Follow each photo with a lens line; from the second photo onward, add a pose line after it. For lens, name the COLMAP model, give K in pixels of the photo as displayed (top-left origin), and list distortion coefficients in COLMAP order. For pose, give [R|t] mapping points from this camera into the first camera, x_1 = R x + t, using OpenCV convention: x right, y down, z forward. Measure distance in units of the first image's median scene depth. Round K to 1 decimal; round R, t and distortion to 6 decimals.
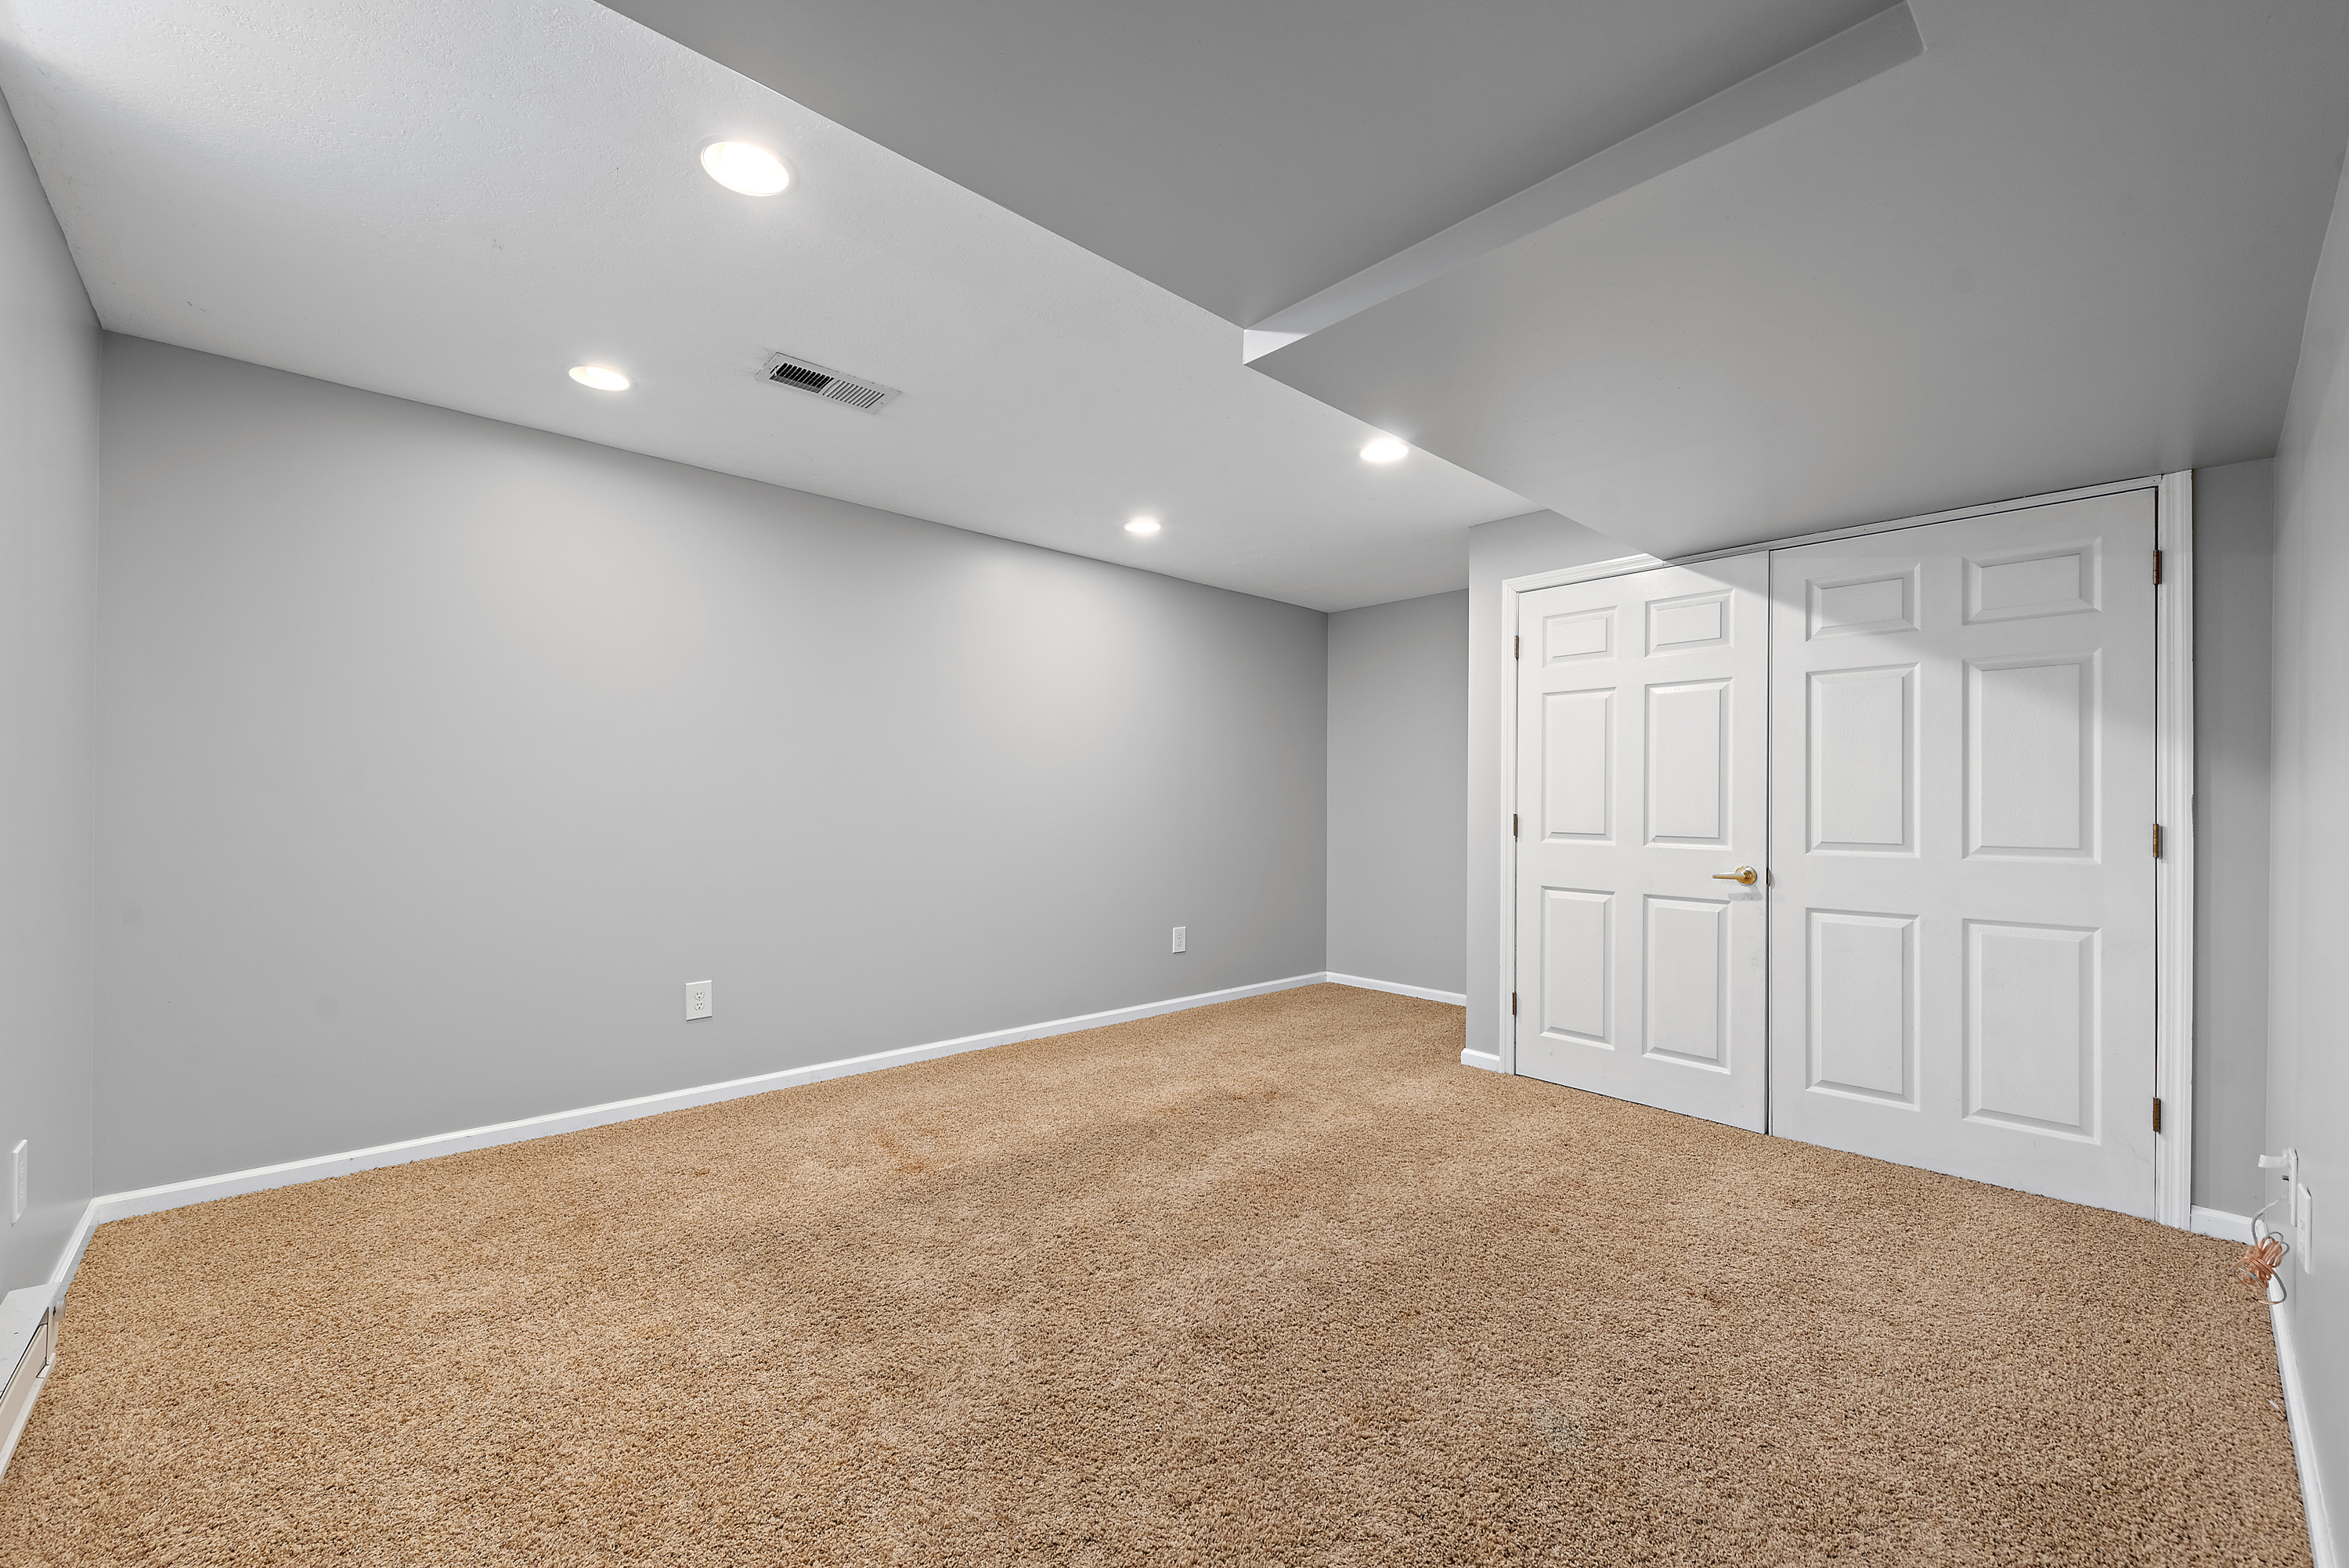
lens RADIAL K [[949.2, 0, 1161.2], [0, 949.2, 796.6], [0, 0, 1]] dist [0.006914, -0.002815]
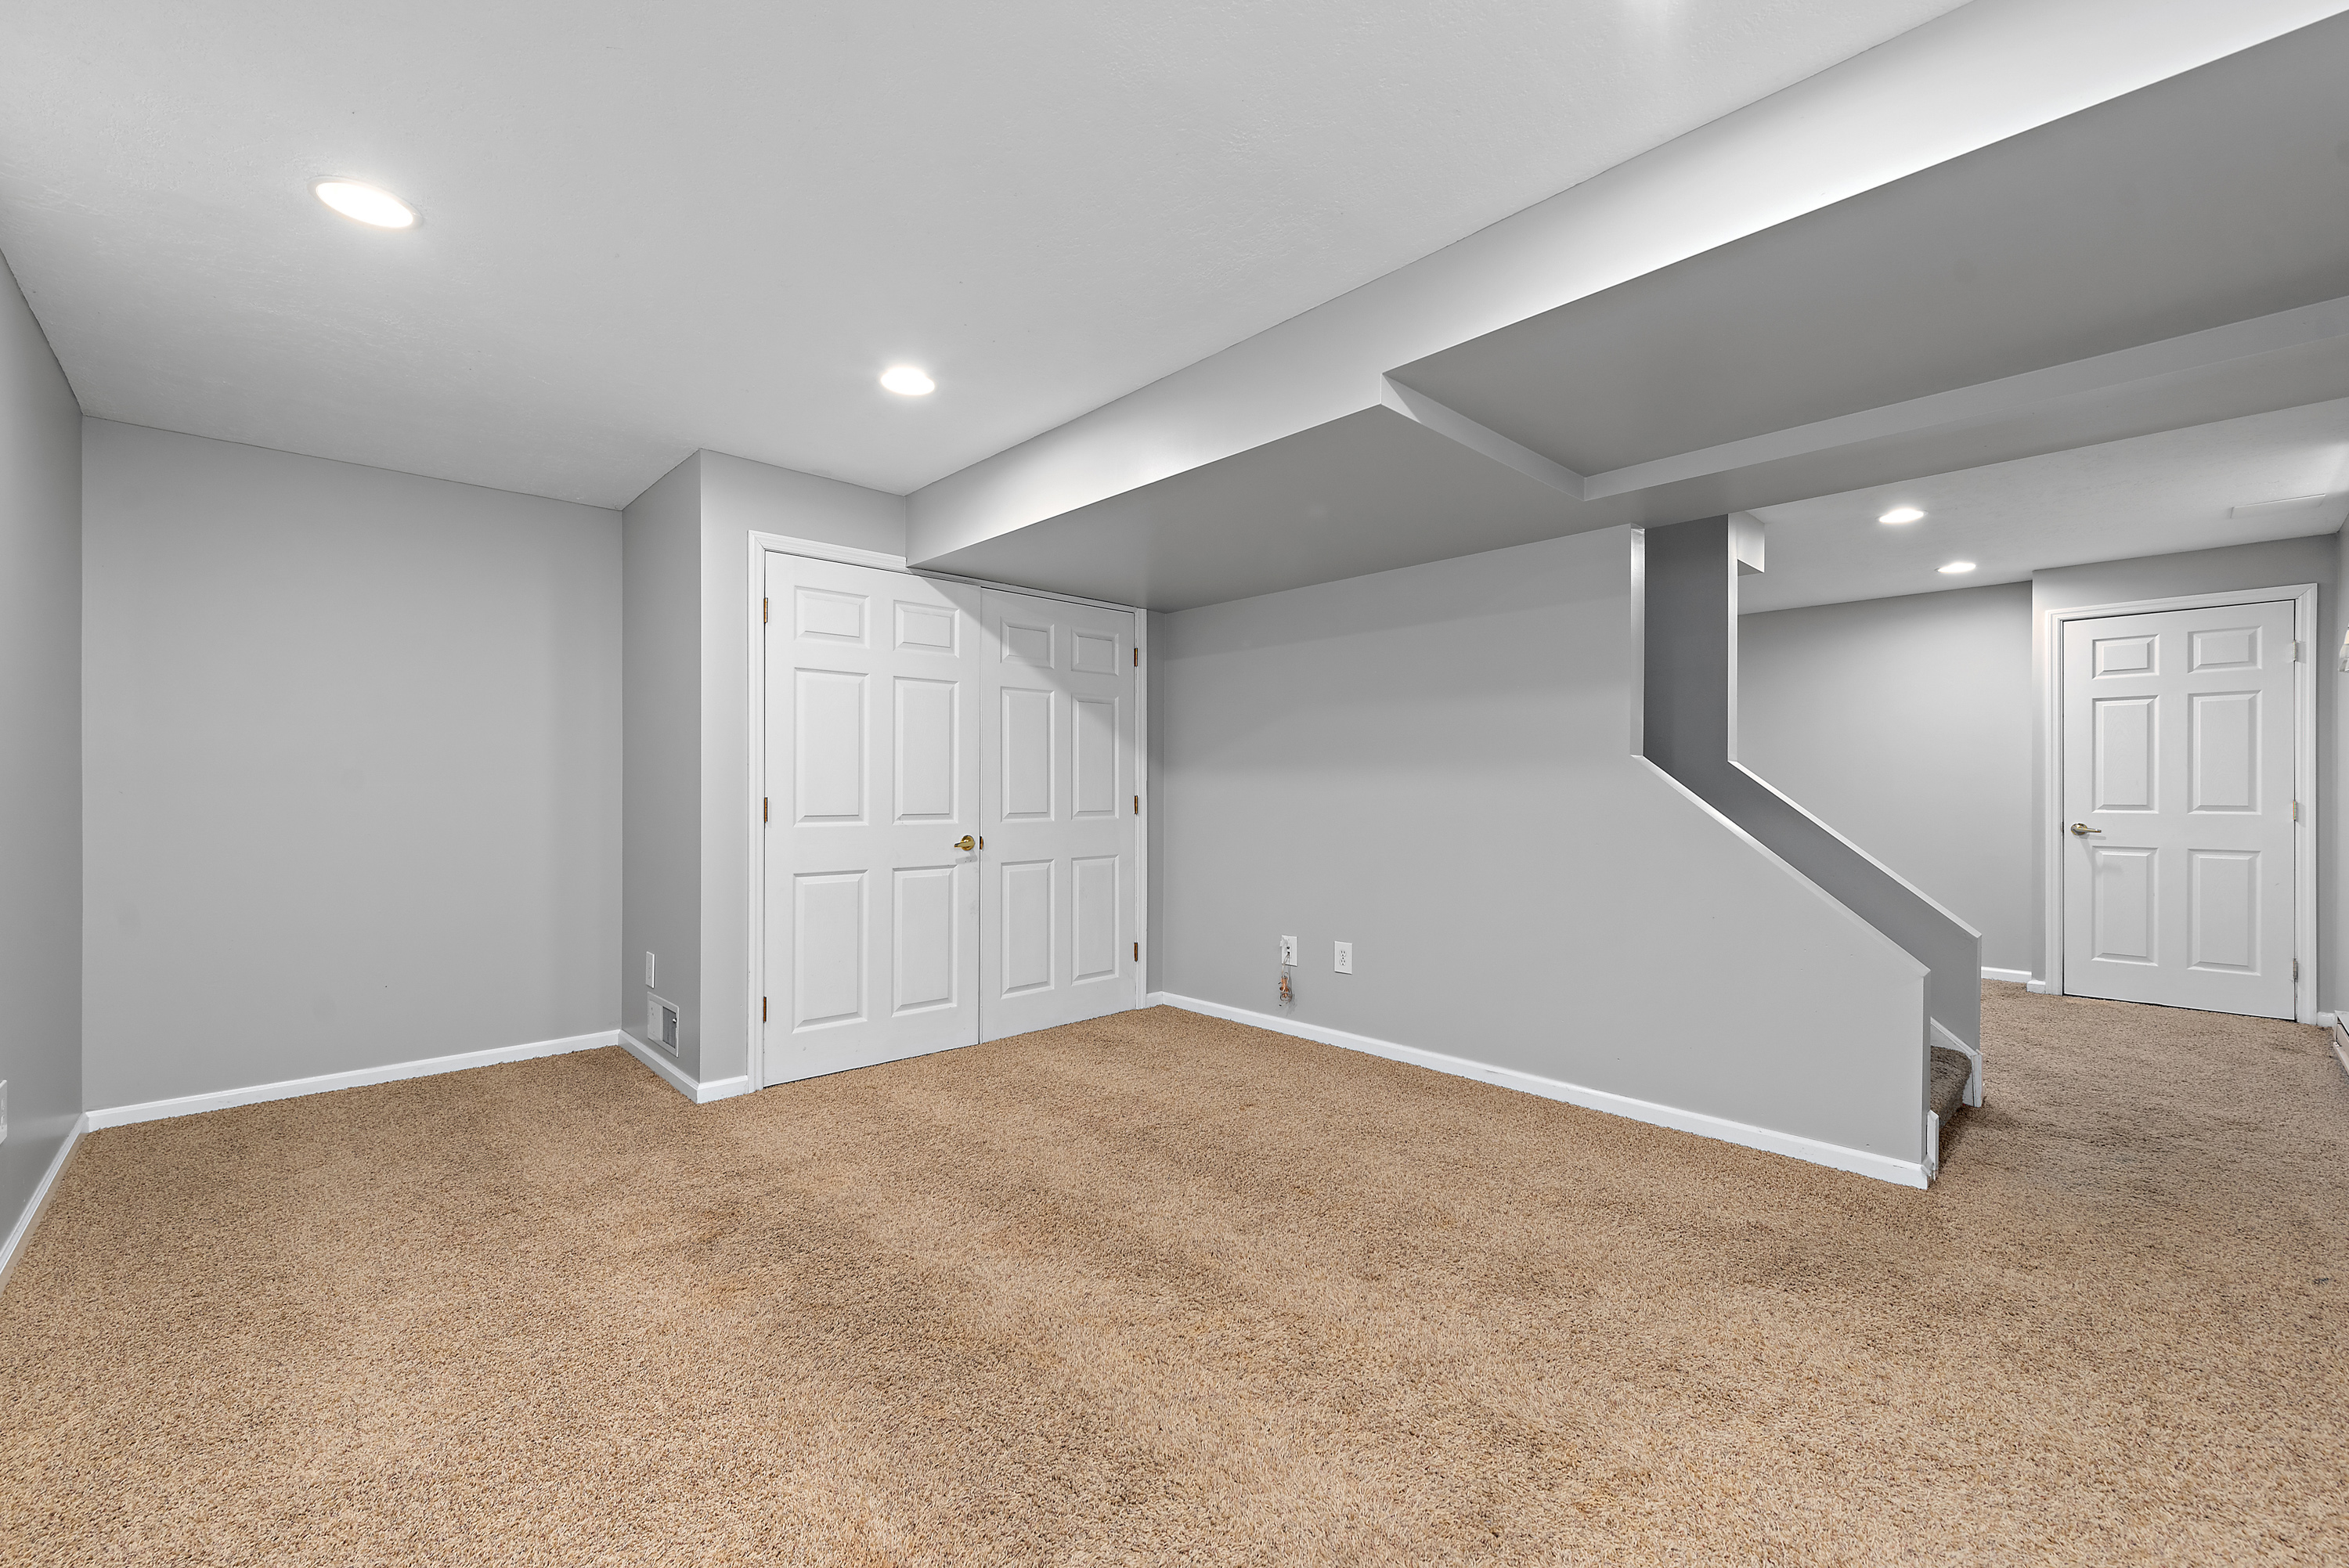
lens RADIAL K [[949.2, 0, 1161.2], [0, 949.2, 796.6], [0, 0, 1]] dist [0.006914, -0.002815]
pose [[-0.014749, -0.016110, 0.999761, -0.645751], [-0.006464, 0.999851, 0.016016, 0.000768], [-0.999870, -0.006226, -0.014851, 0.784074]]
